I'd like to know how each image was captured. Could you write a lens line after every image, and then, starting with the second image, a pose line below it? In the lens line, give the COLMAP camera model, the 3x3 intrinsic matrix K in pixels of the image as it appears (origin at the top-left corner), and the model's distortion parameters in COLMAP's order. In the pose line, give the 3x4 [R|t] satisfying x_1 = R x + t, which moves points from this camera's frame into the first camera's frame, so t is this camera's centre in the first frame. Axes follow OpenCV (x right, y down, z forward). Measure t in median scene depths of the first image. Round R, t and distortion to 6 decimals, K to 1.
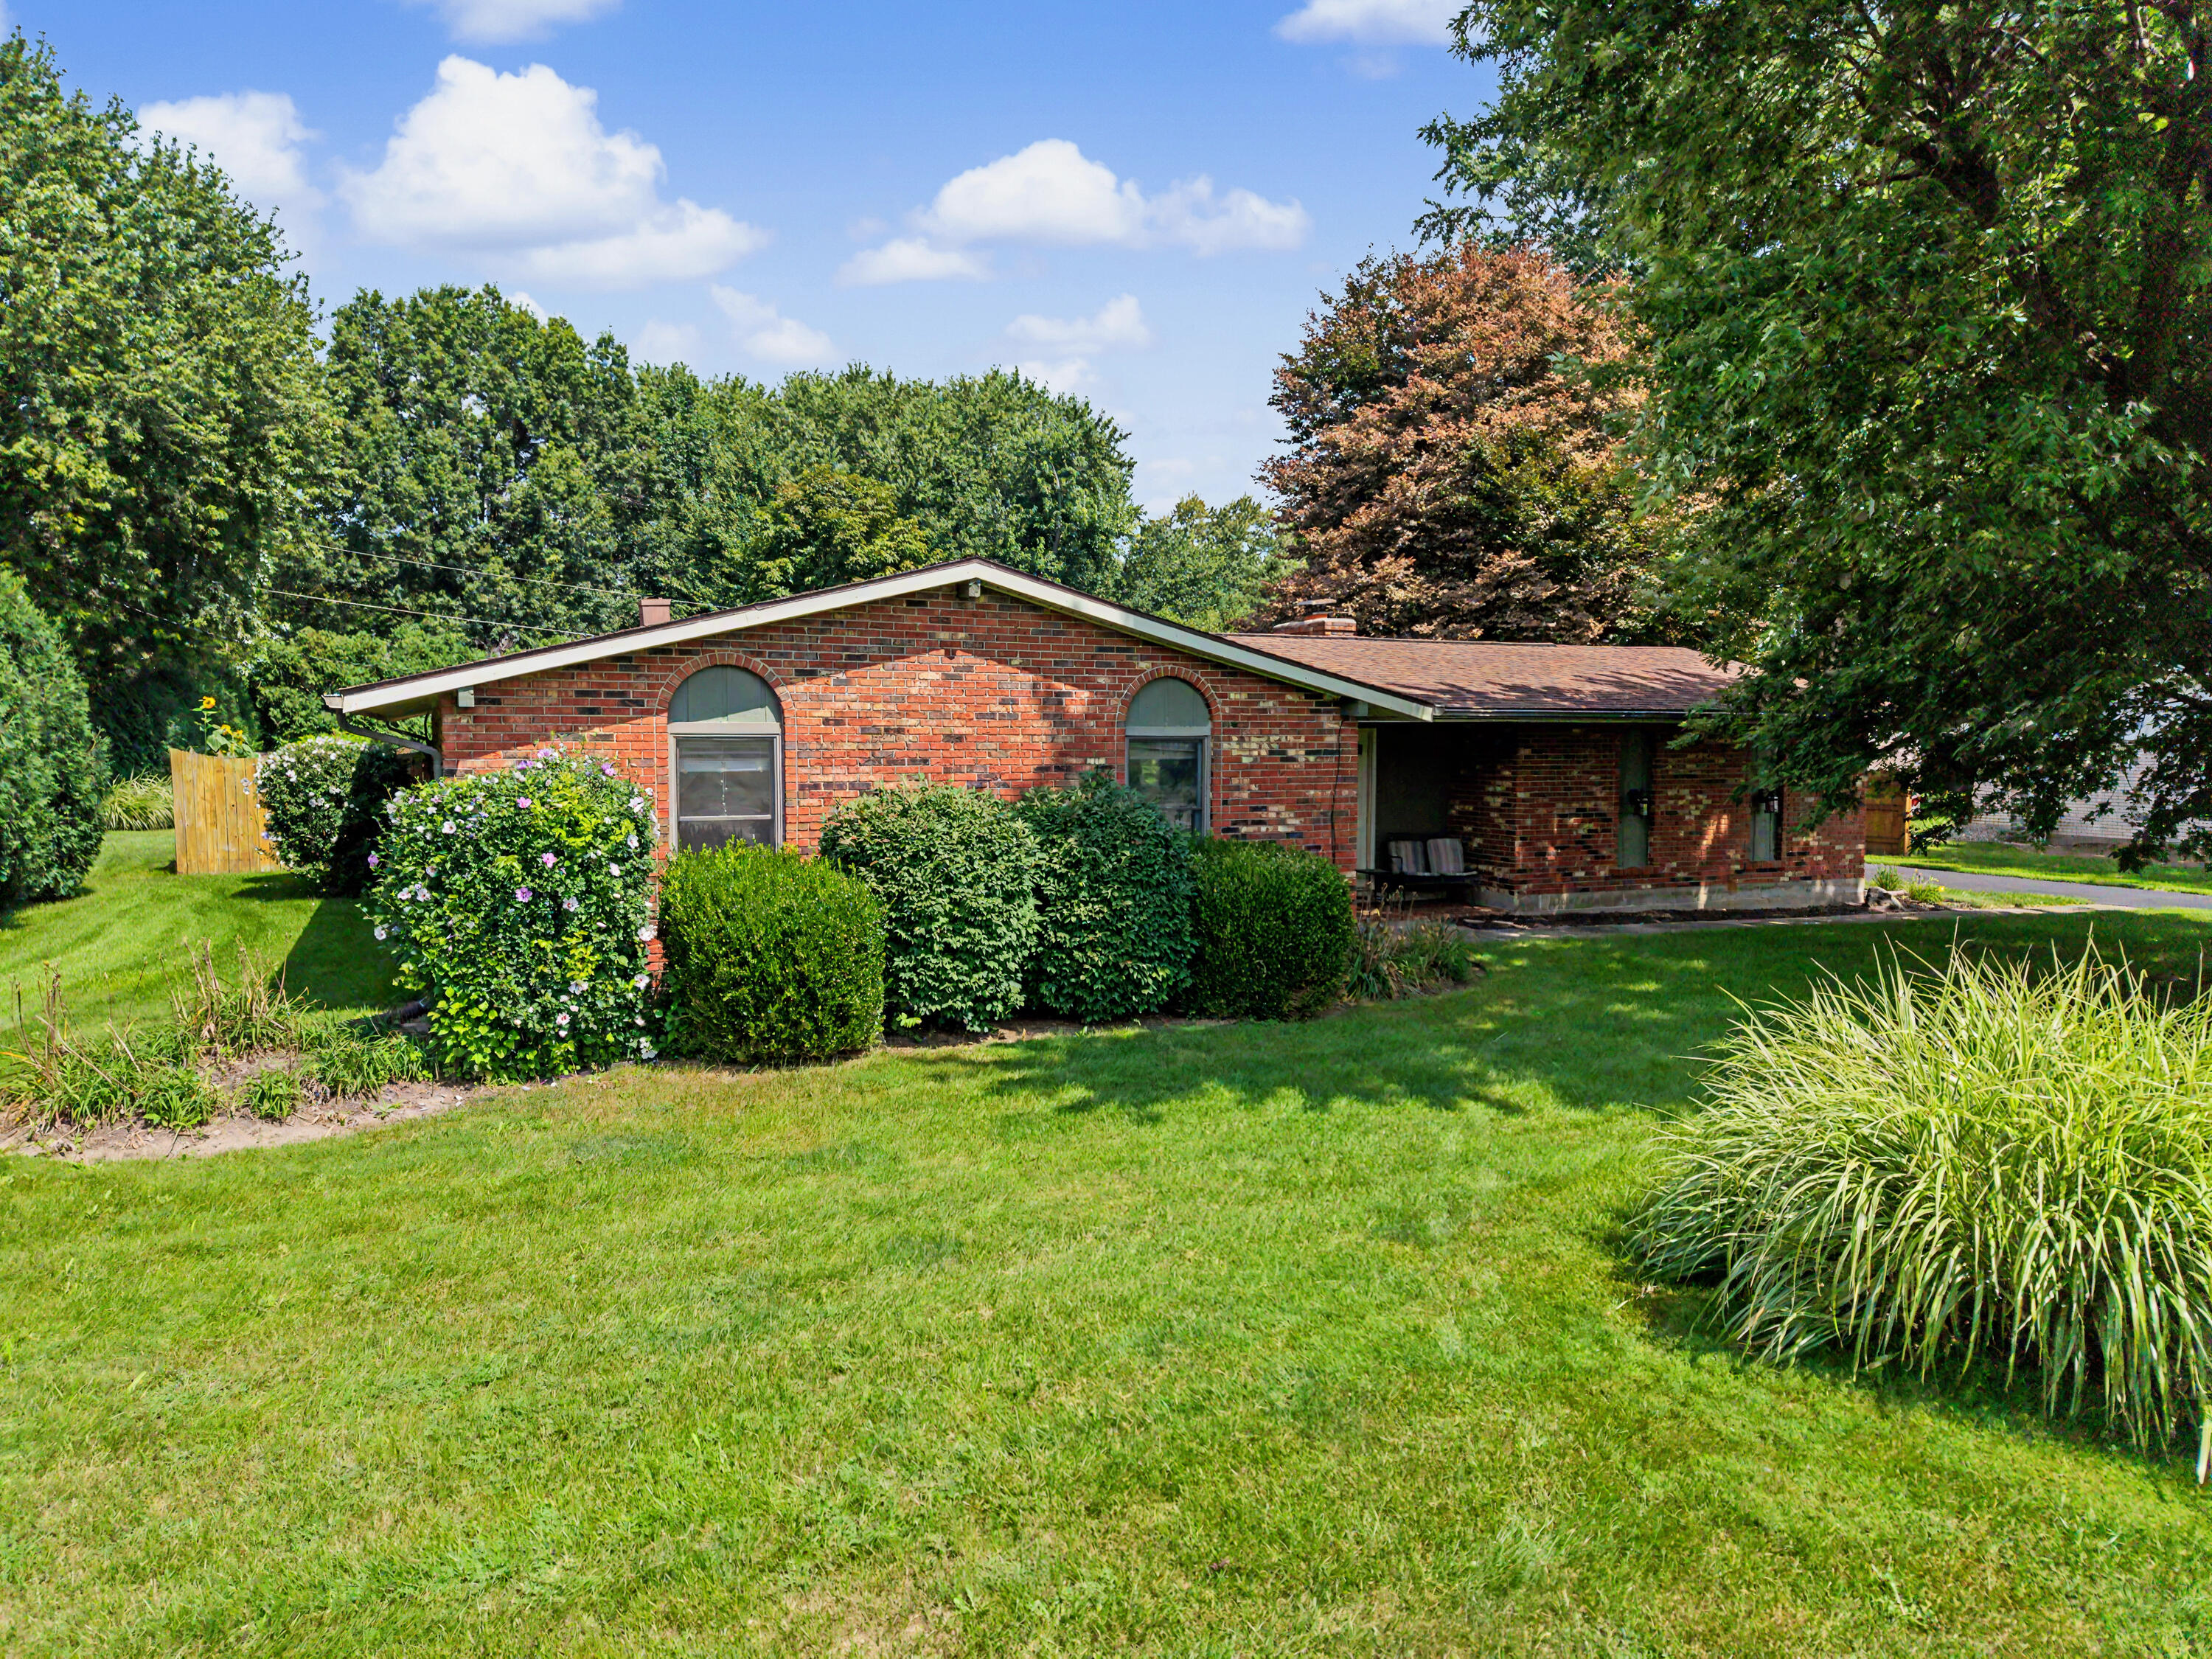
lens RADIAL K [[1483.4, 0, 1106.6], [0, 1483.4, 823.2], [0, 0, 1]] dist [0.022948, -0.020502]
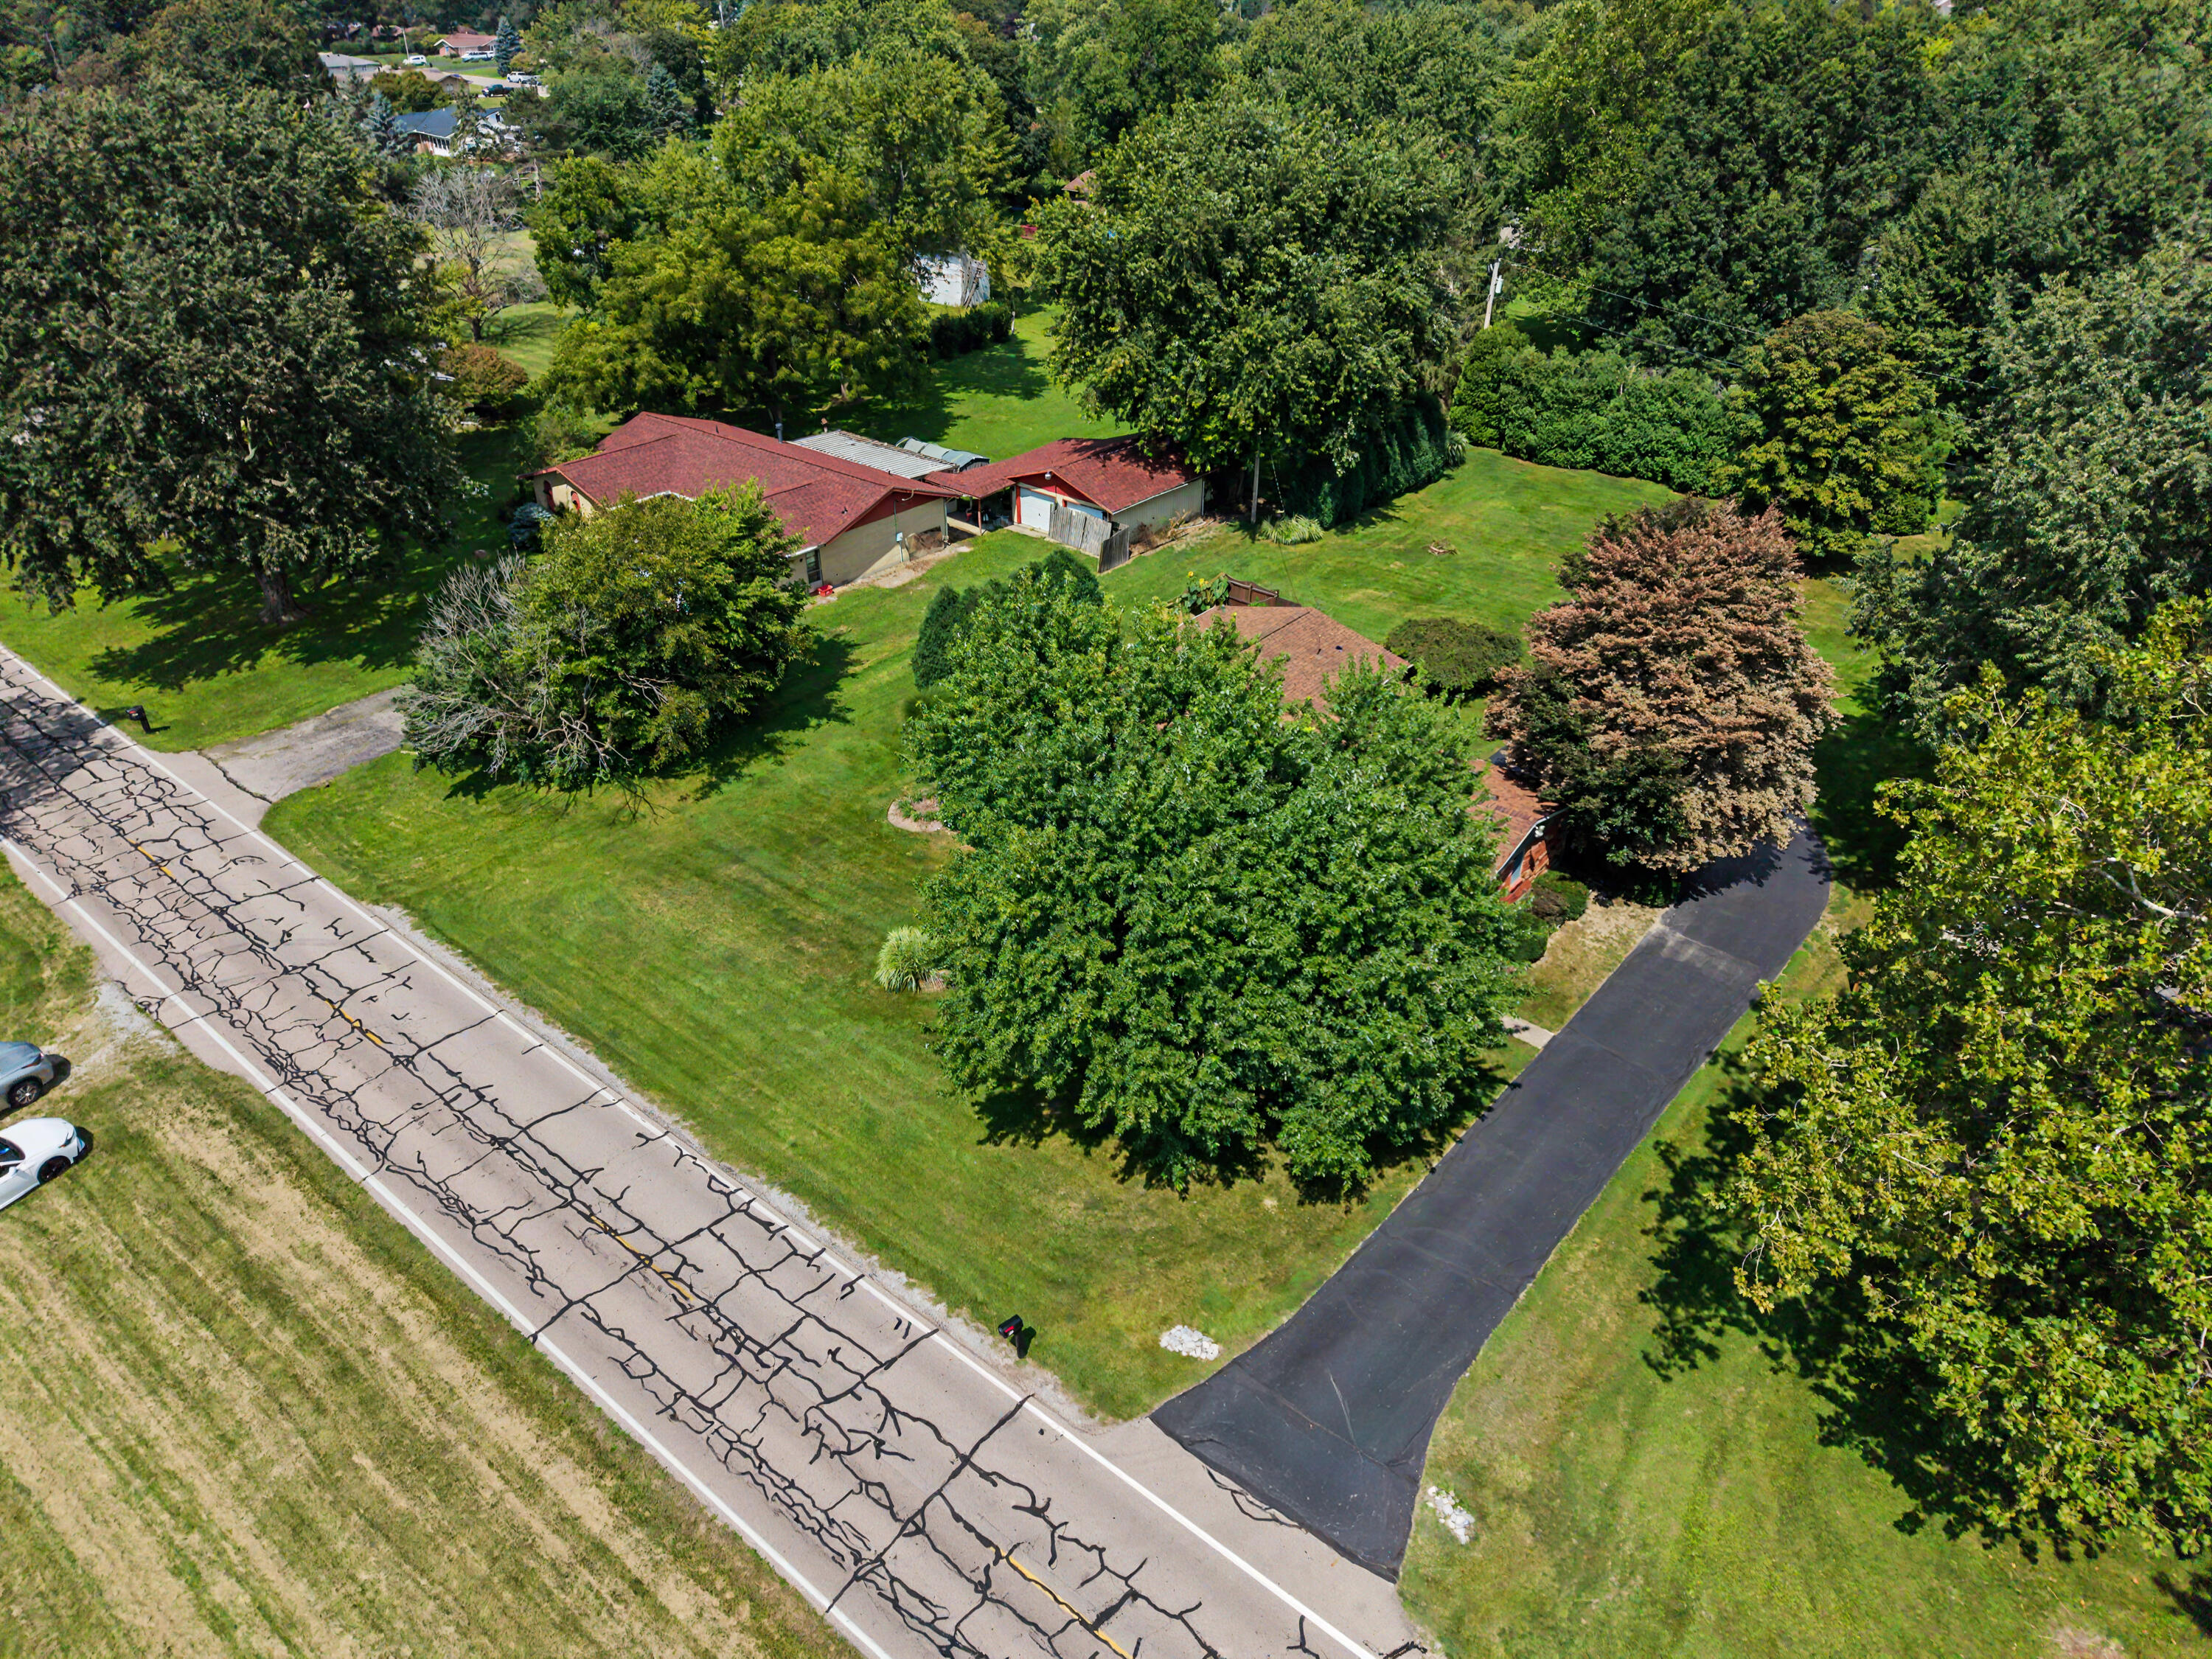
lens RADIAL K [[1483.4, 0, 1093.4], [0, 1483.4, 826.8], [0, 0, 1]] dist [0.022948, -0.020502]
pose [[0.433204, 0.465277, -0.771914, 2.108240], [-0.052395, 0.868001, 0.493790, -1.332340], [0.899772, -0.173467, 0.400400, -0.370037]]
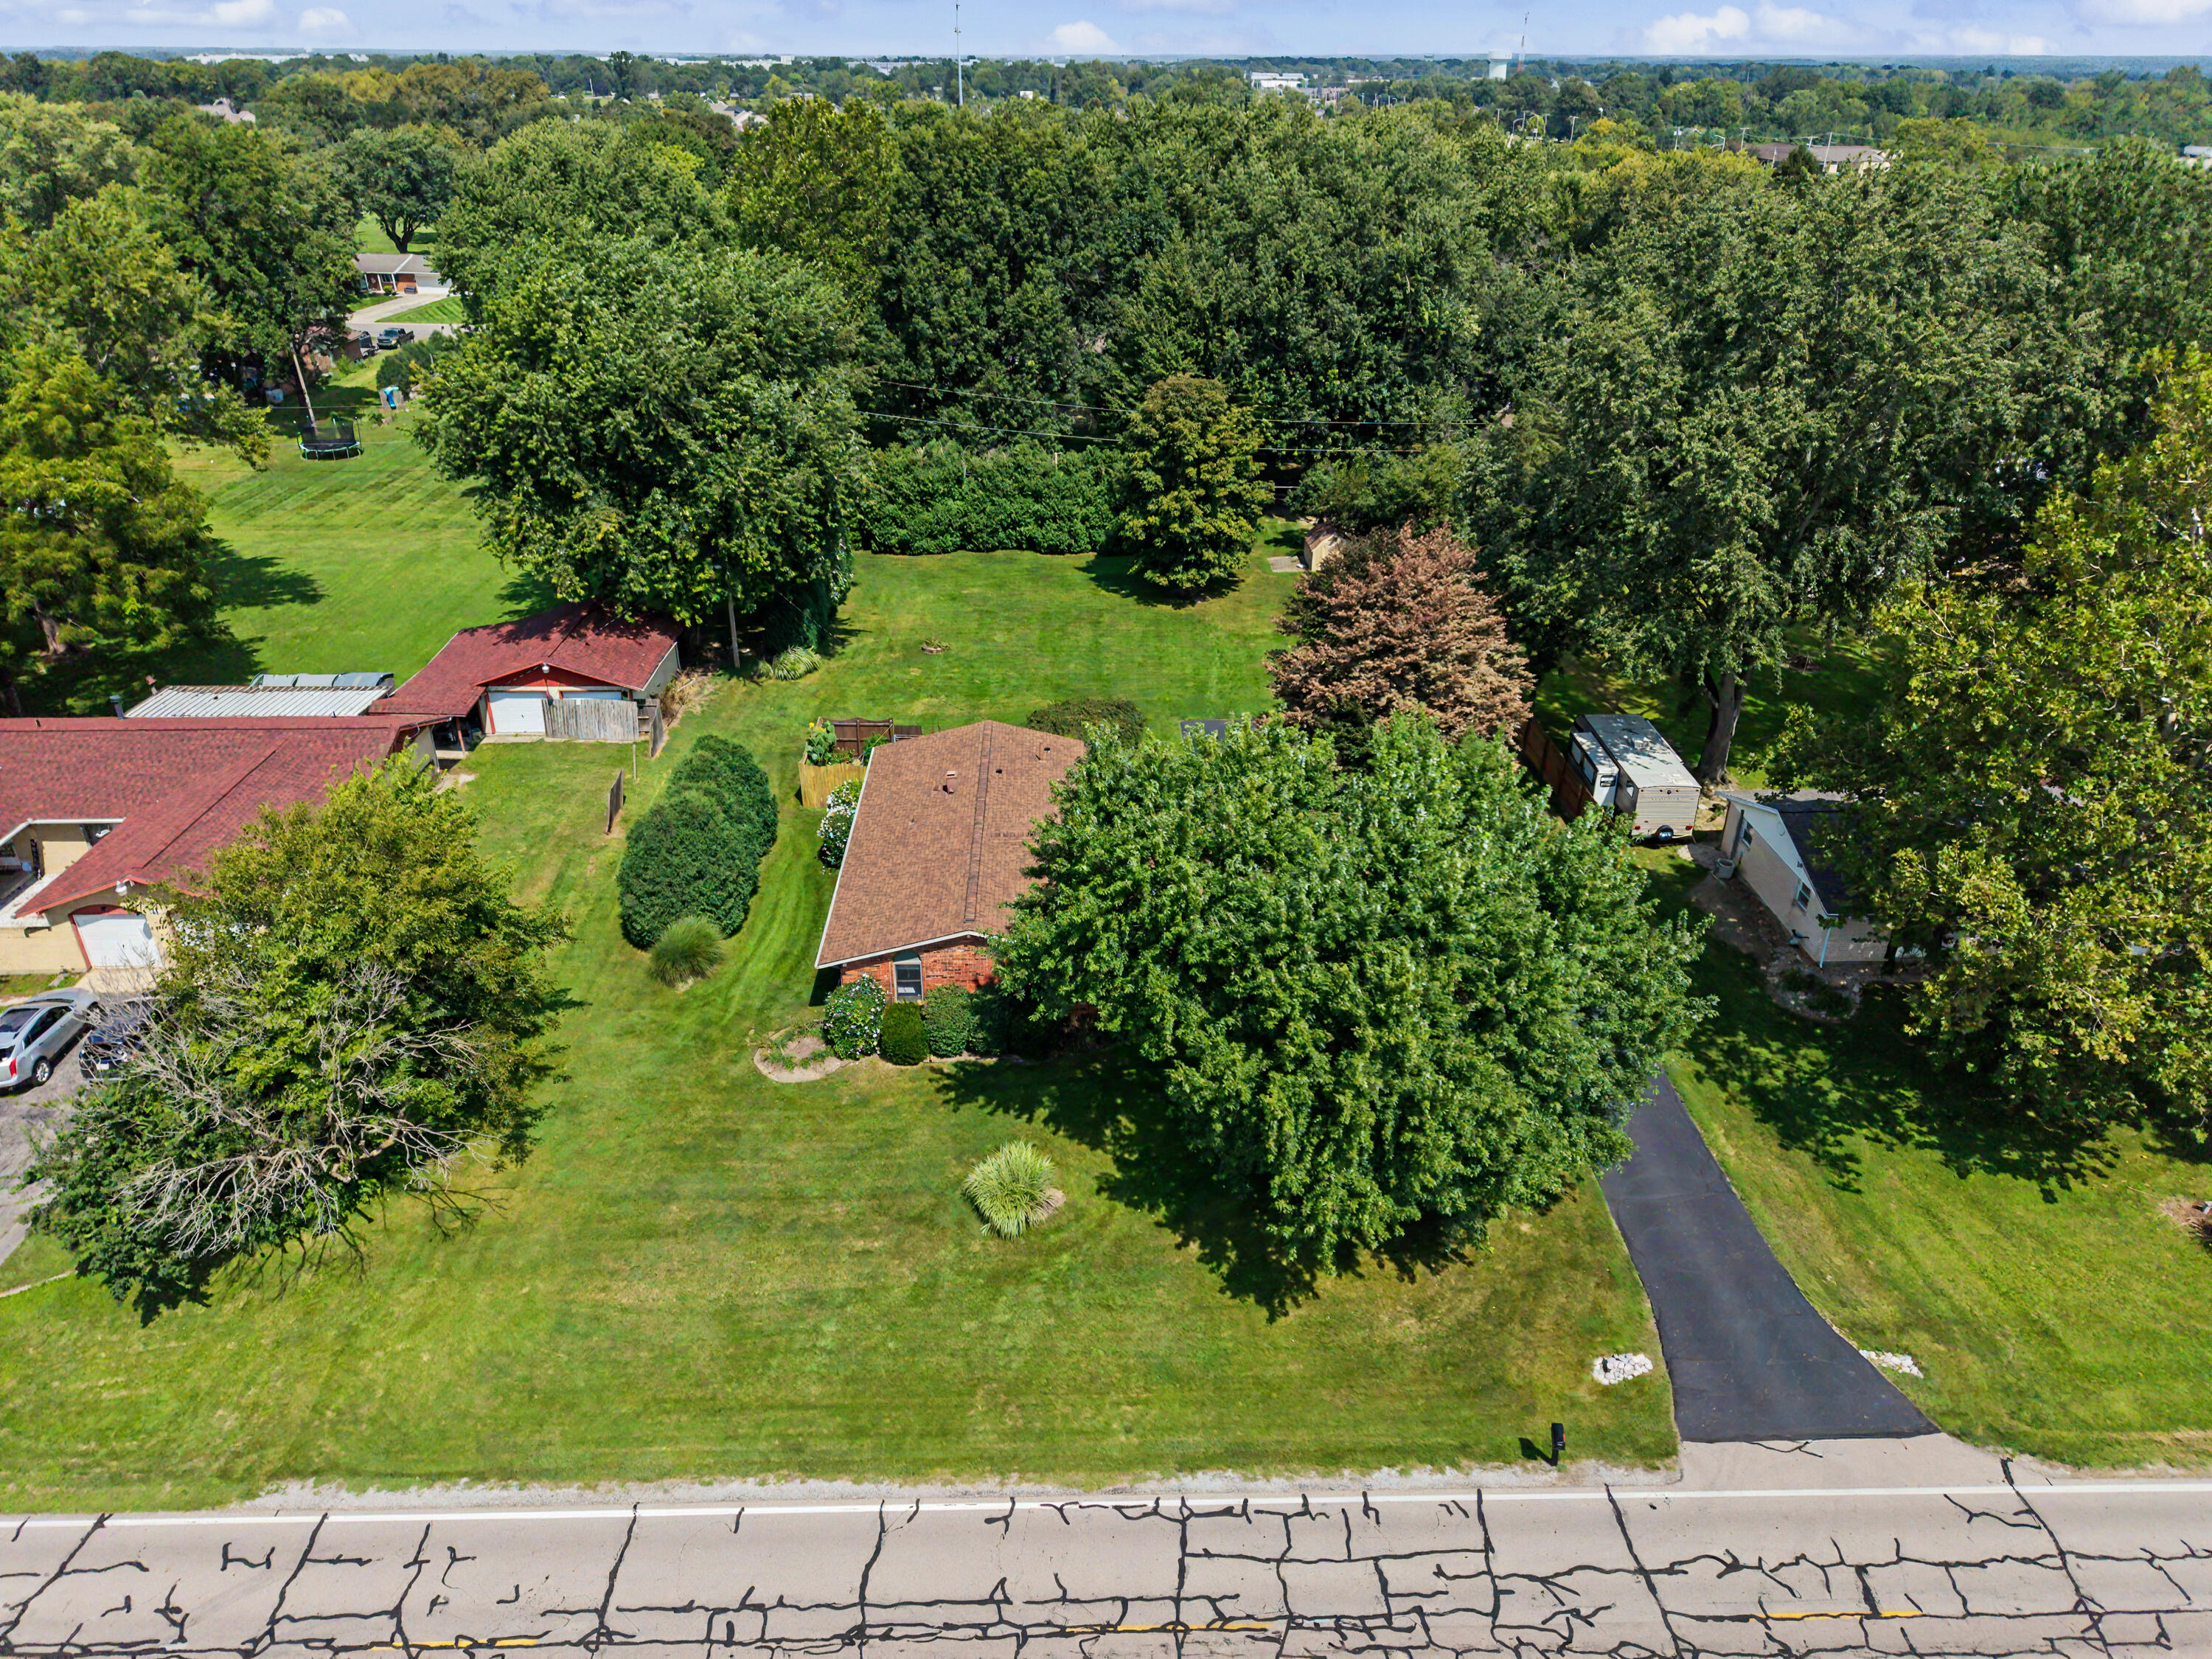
lens RADIAL K [[1483.4, 0, 1106.1], [0, 1483.4, 838.4], [0, 0, 1]] dist [0.022948, -0.020502]
pose [[0.921697, 0.183814, -0.341596, 0.960341], [-0.026590, 0.908469, 0.417105, -1.284376], [0.386999, -0.375361, 0.842221, -1.256698]]
